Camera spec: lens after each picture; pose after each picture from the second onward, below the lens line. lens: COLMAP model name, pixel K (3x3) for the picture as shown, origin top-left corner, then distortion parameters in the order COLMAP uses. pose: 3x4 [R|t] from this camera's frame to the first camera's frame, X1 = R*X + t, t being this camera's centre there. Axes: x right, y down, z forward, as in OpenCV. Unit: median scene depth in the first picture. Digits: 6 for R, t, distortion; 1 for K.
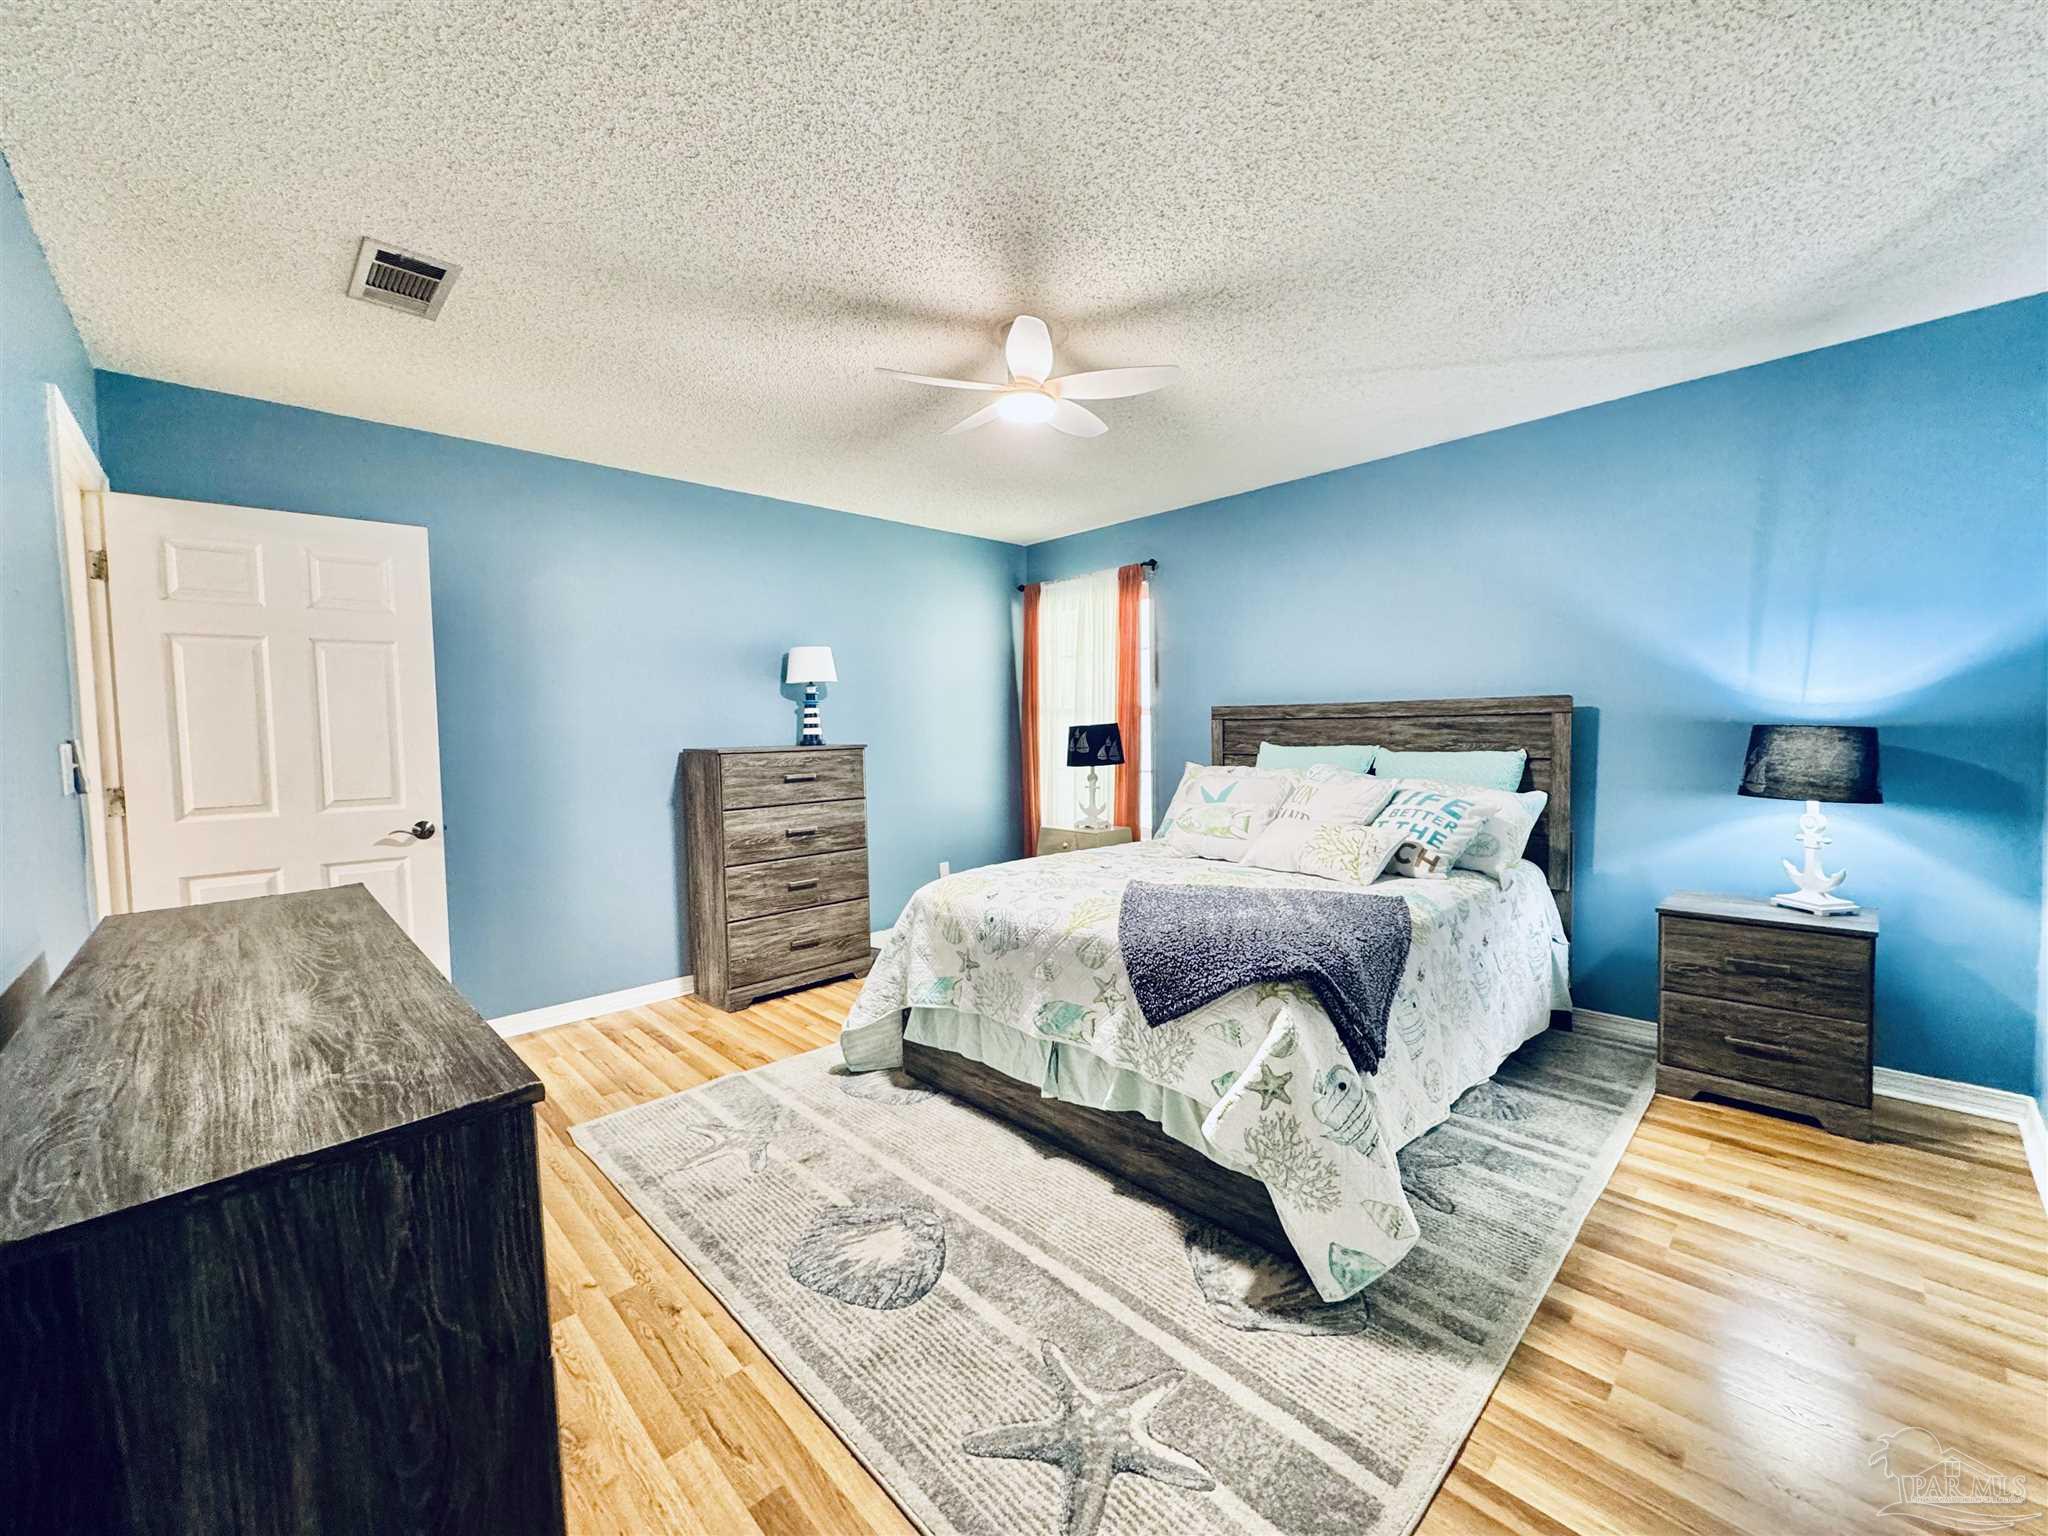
lens RADIAL K [[816.4, 0, 1022.4], [0, 816.4, 776.1], [0, 0, 1]] dist [-0.000986, -0.000658]
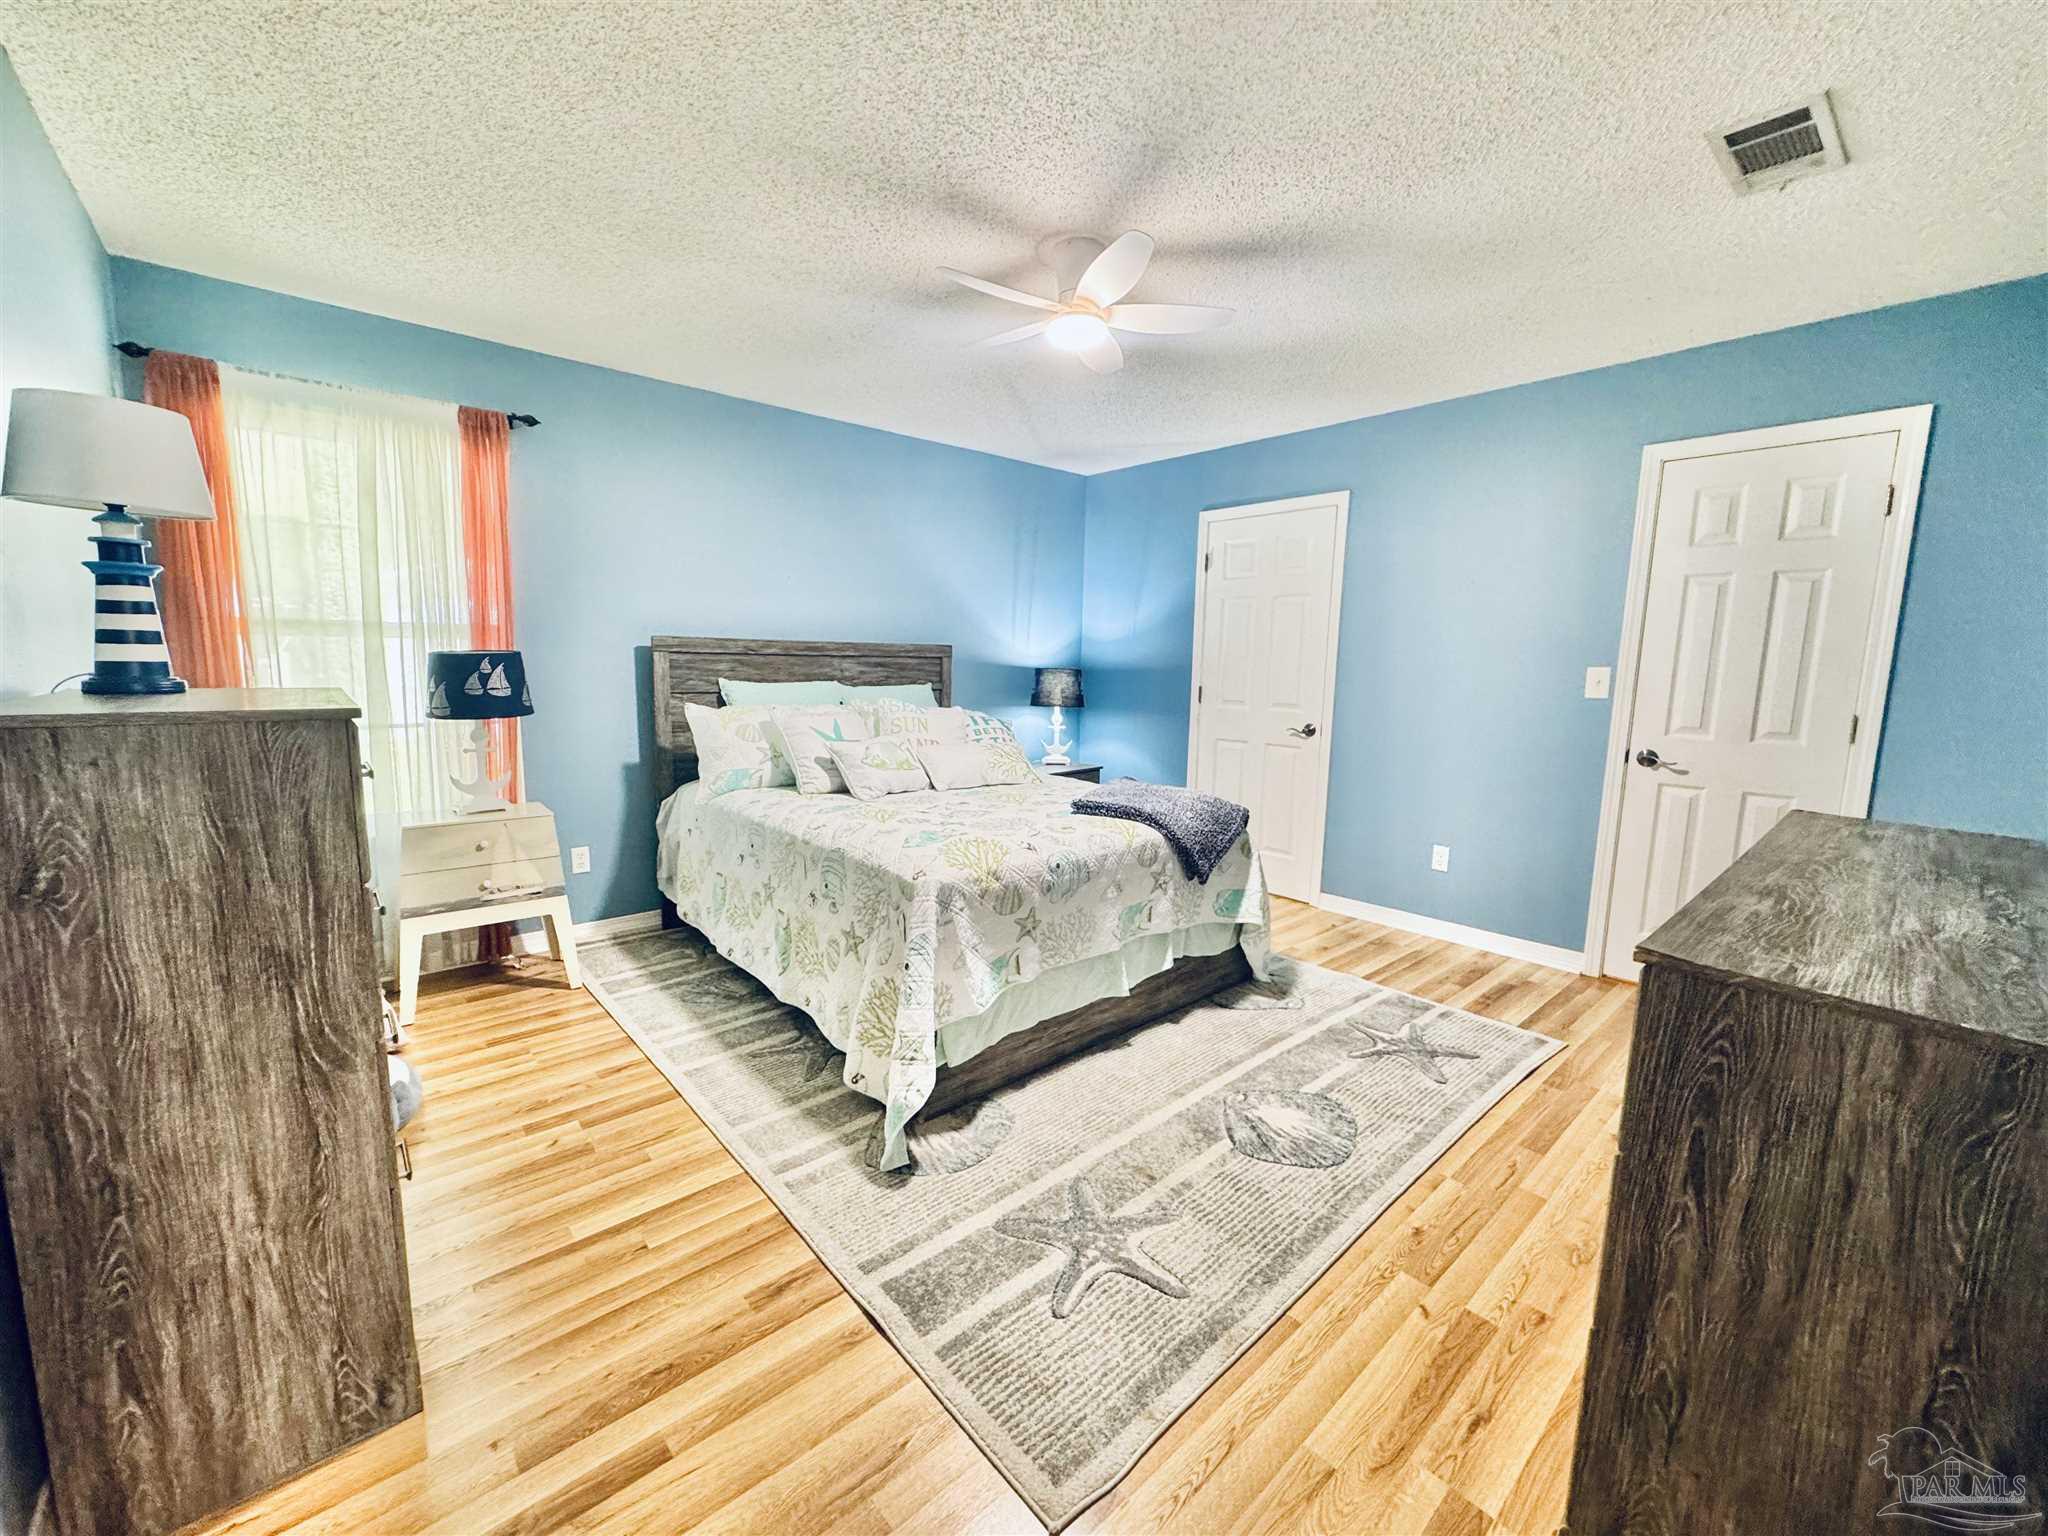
lens RADIAL K [[816.4, 0, 1022.6], [0, 816.4, 762.5], [0, 0, 1]] dist [-0.000986, -0.000658]
pose [[0.038625, -0.106062, 0.993609, -1.014849], [0.039878, 0.993723, 0.104524, -0.049095], [-0.998458, 0.035586, 0.042612, 1.030026]]
